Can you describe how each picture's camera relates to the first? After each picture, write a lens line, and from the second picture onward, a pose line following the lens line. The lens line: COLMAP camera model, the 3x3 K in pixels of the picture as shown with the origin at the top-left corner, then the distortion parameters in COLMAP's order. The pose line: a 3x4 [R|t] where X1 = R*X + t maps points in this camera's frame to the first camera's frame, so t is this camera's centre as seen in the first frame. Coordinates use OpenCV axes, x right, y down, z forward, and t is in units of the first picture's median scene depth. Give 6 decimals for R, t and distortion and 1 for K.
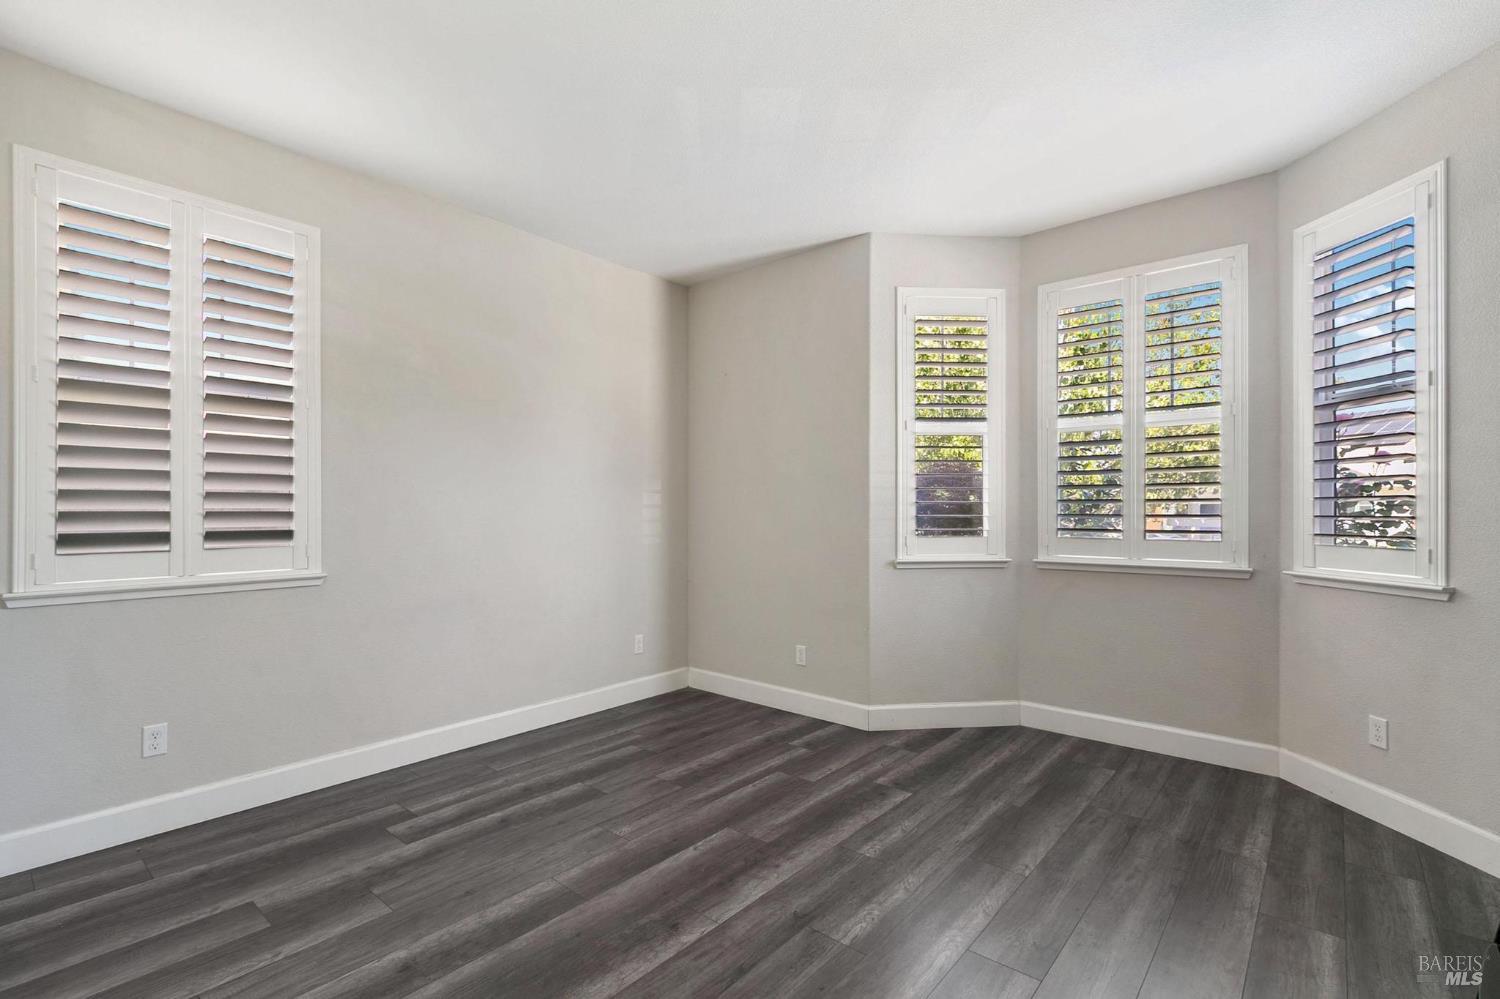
lens RADIAL K [[709.0, 0, 736.1], [0, 709.0, 506.7], [0, 0, 1]] dist [0.005355, -0.003095]
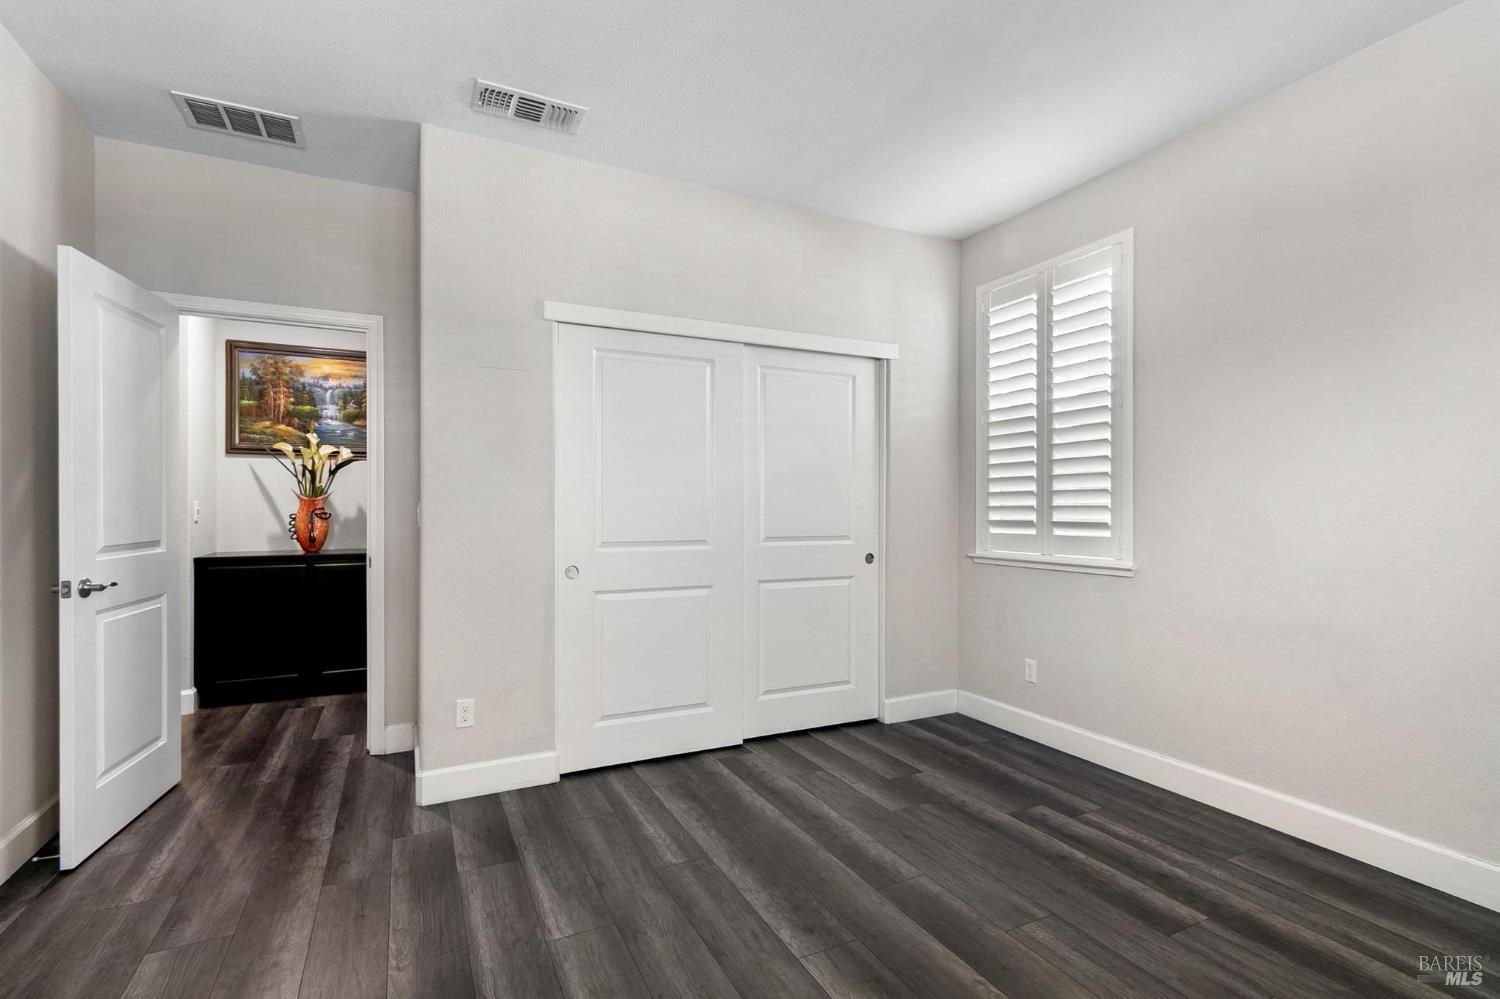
lens RADIAL K [[709.0, 0, 737.4], [0, 709.0, 504.3], [0, 0, 1]] dist [0.005355, -0.003095]
pose [[-0.414754, -0.000407, -0.909934, 0.680311], [0.004254, 0.999988, -0.002387, 0.005375], [0.909924, -0.004861, -0.414747, 1.062806]]
